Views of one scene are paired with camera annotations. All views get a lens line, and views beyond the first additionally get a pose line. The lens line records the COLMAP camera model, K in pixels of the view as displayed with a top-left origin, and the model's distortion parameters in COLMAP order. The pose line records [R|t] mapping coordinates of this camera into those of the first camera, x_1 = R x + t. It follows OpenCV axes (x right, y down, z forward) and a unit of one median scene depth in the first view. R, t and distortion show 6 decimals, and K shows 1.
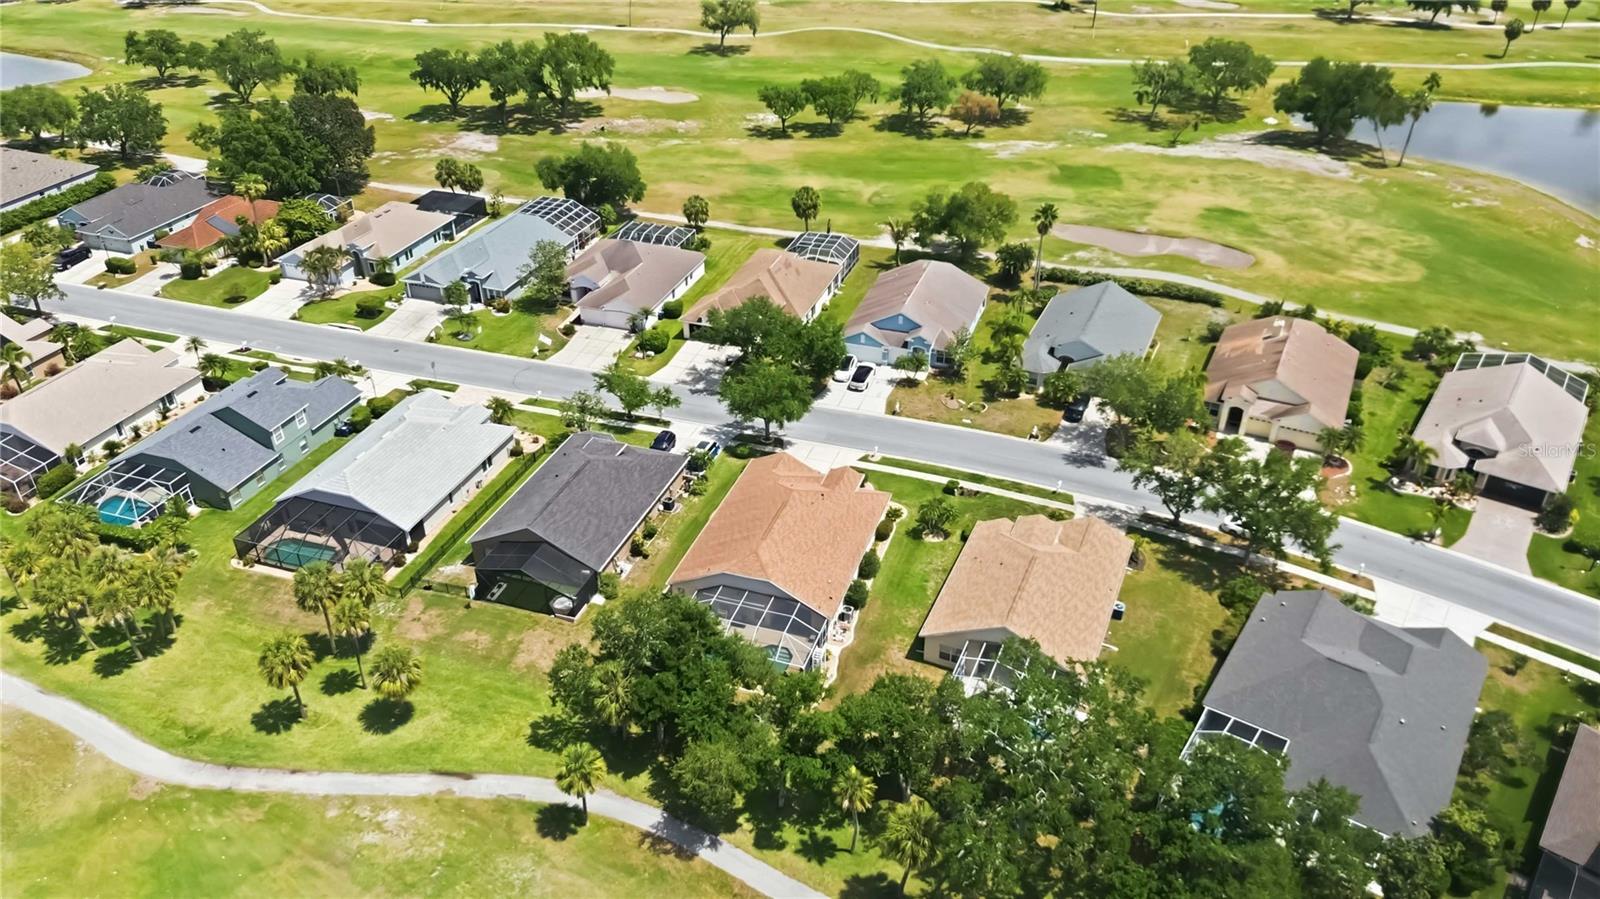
lens RADIAL K [[1135.8, 0, 794.7], [0, 1135.8, 452.8], [0, 0, 1]] dist [0.062197, -0.059750]
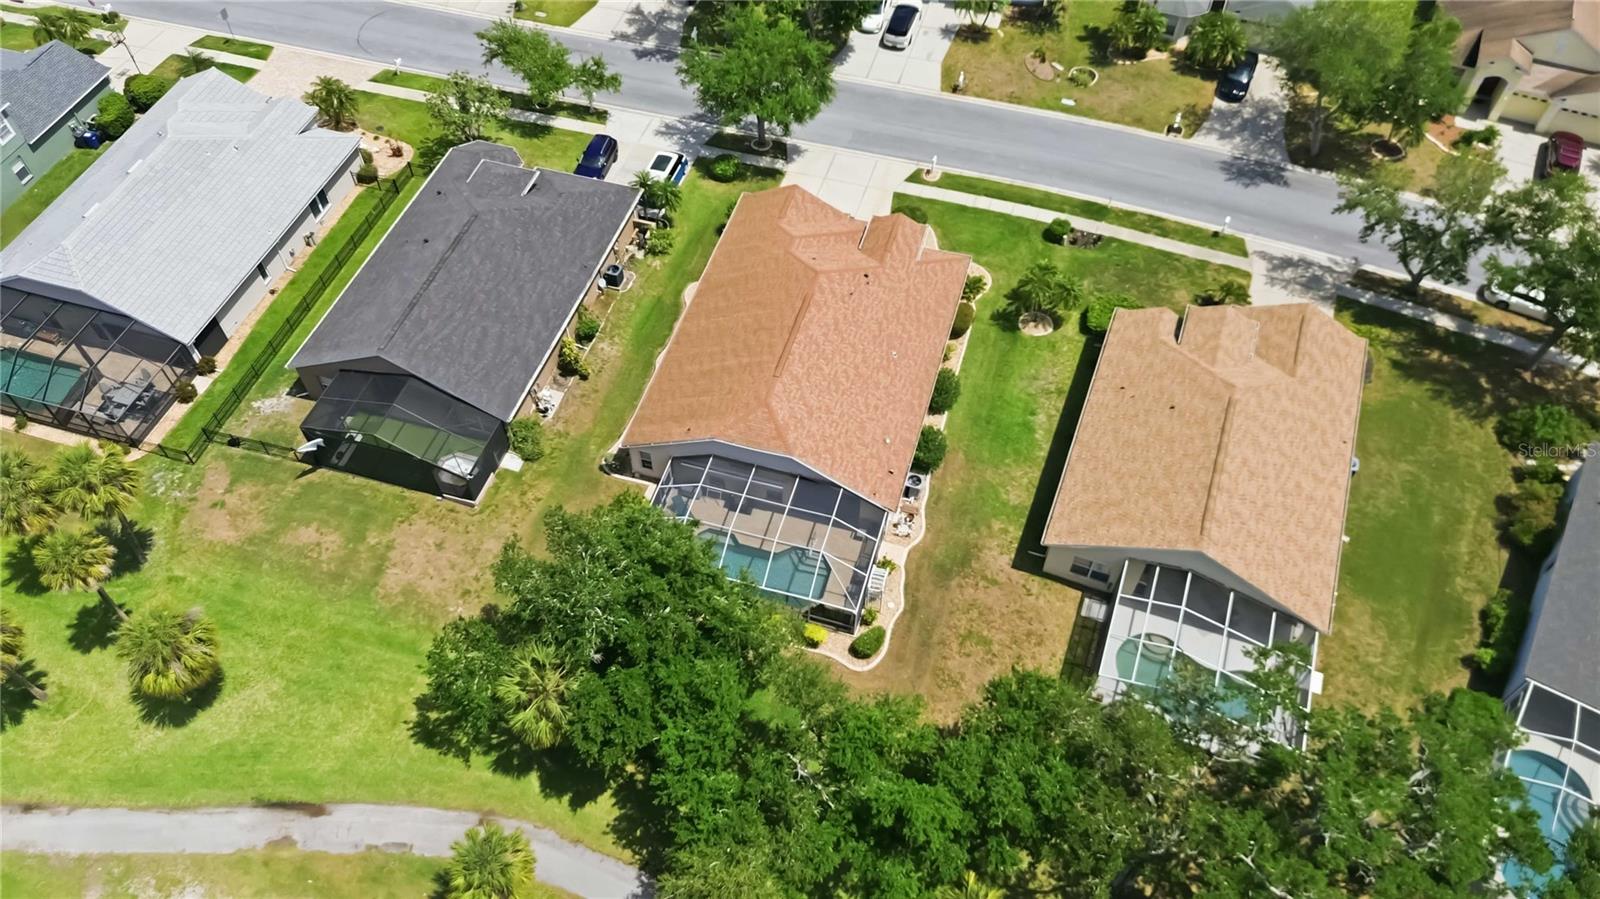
lens RADIAL K [[1135.8, 0, 794.2], [0, 1135.8, 451.8], [0, 0, 1]] dist [0.062197, -0.059750]
pose [[0.999210, -0.028294, 0.027910, -0.028485], [0.016619, 0.935378, 0.353258, -0.076424], [-0.036101, -0.352515, 0.935109, 0.333561]]
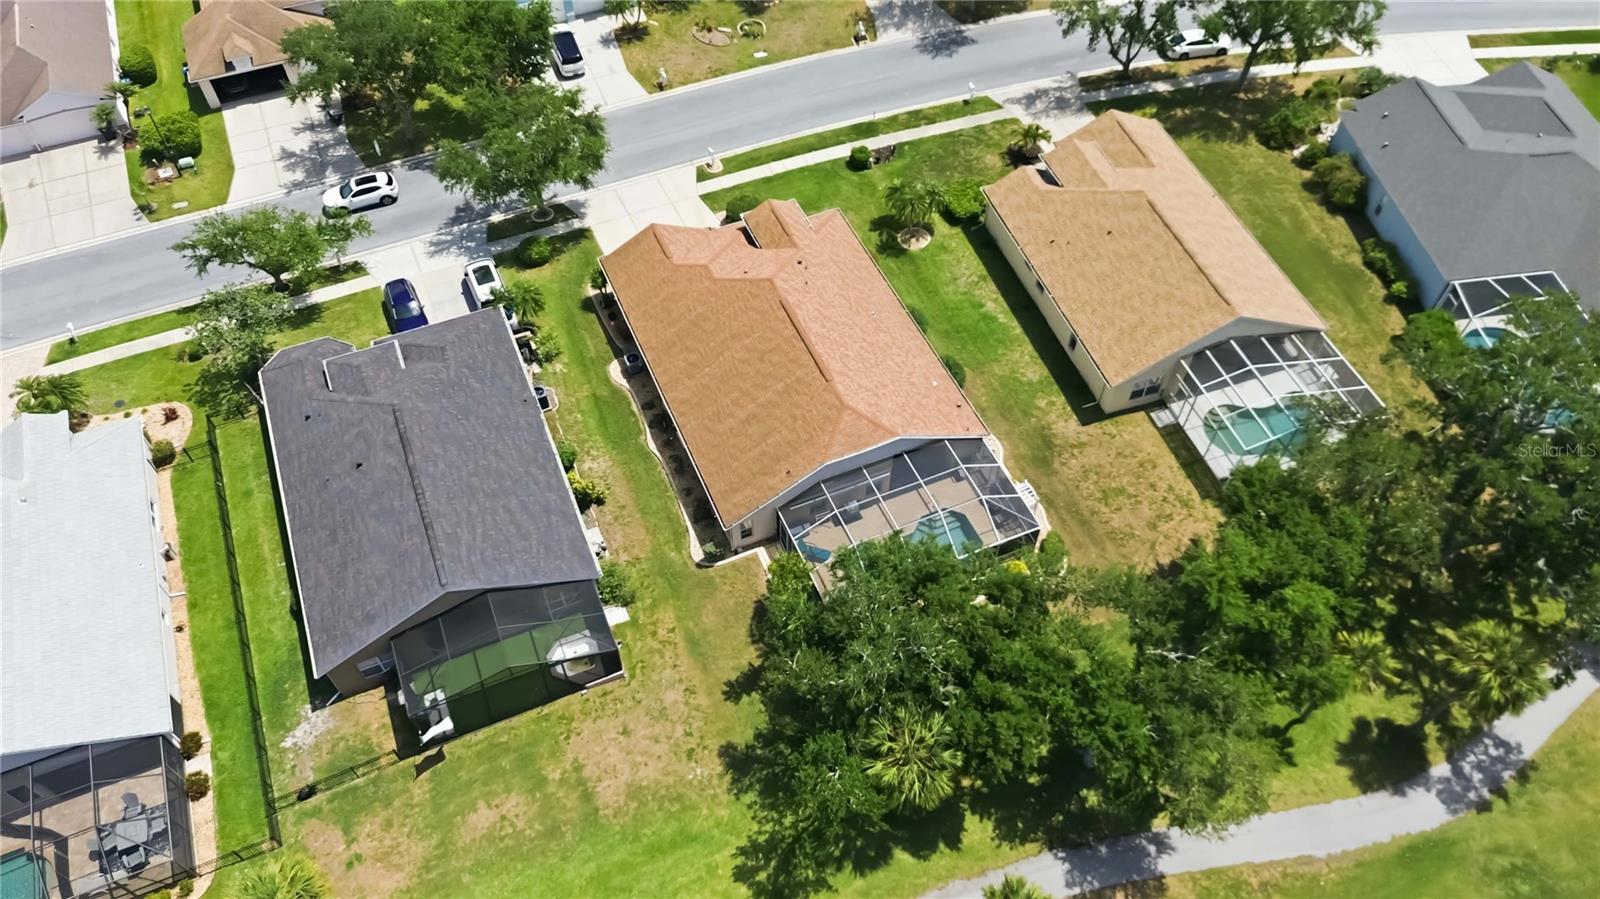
lens RADIAL K [[1135.8, 0, 793.5], [0, 1135.8, 452.7], [0, 0, 1]] dist [0.062197, -0.059750]
pose [[0.743881, -0.532618, 0.403681, -0.235926], [0.357483, 0.827468, 0.433015, -0.121601], [-0.564665, -0.177803, 0.805940, 0.412909]]
